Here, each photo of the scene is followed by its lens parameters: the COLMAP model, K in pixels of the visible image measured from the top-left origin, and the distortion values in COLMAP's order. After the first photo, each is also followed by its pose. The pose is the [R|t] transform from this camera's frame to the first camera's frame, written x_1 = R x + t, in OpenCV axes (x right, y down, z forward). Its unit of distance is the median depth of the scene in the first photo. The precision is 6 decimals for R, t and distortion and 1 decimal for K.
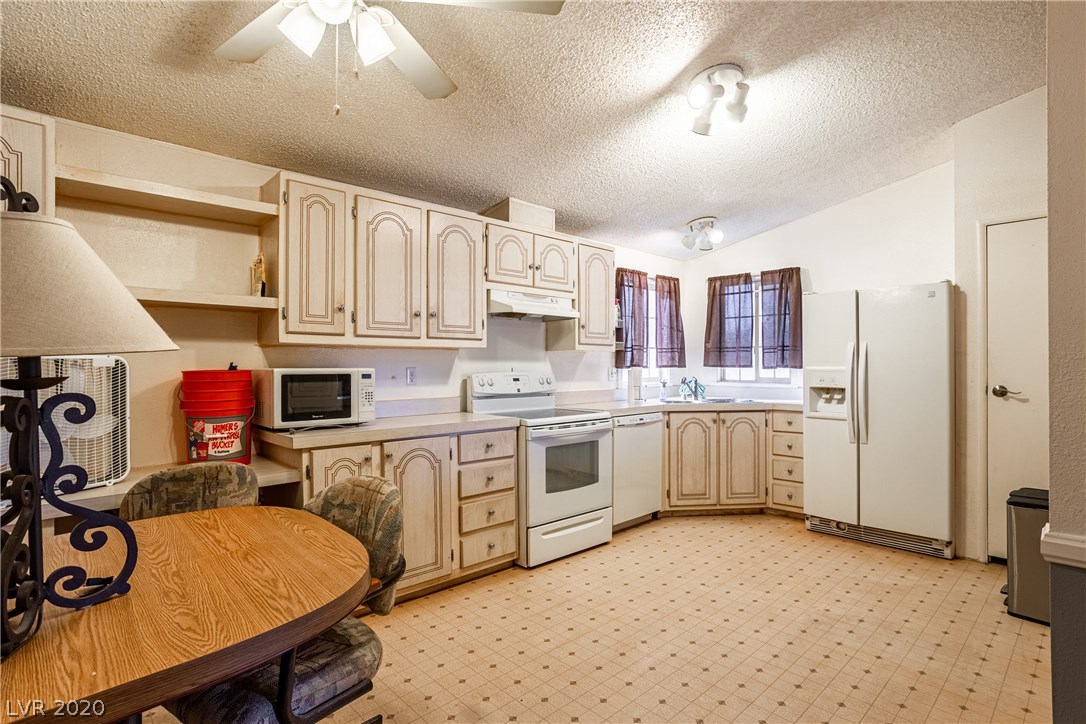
lens RADIAL K [[533.5, 0, 546.0], [0, 533.5, 364.4], [0, 0, 1]] dist [-0.016519, 0.013417]
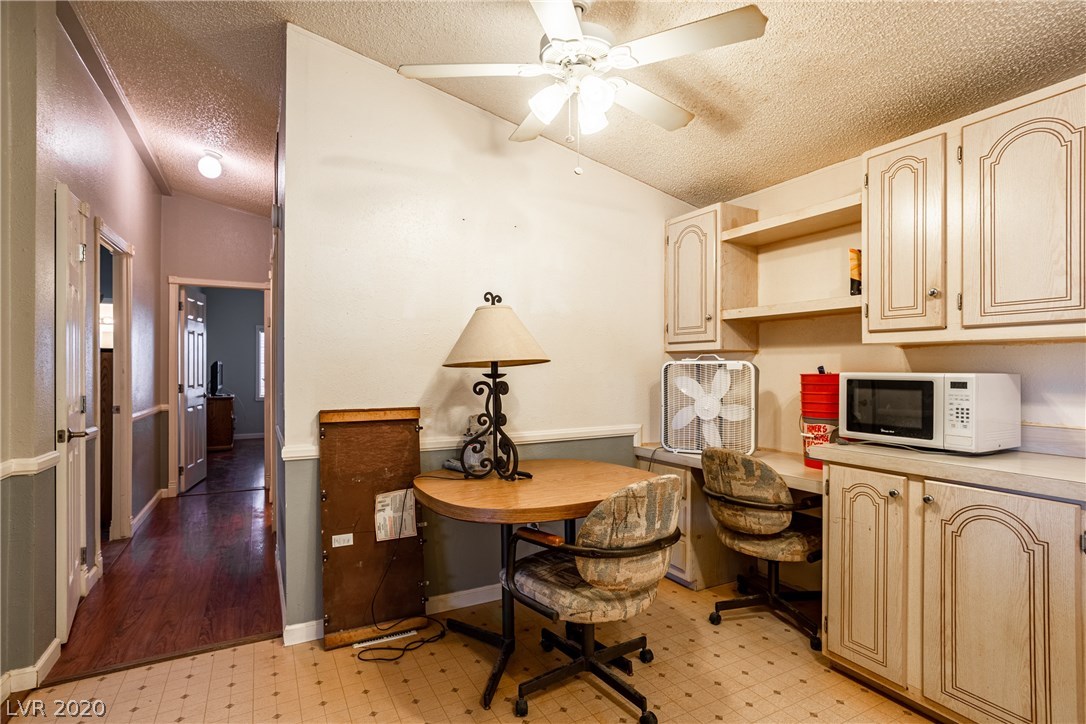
lens RADIAL K [[533.5, 0, 544.5], [0, 533.5, 365.5], [0, 0, 1]] dist [-0.016519, 0.013417]
pose [[-0.236818, 0.000249, -0.971554, 0.495061], [0.004142, 0.999991, -0.000754, -0.005740], [0.971545, -0.004203, -0.236816, 0.678281]]
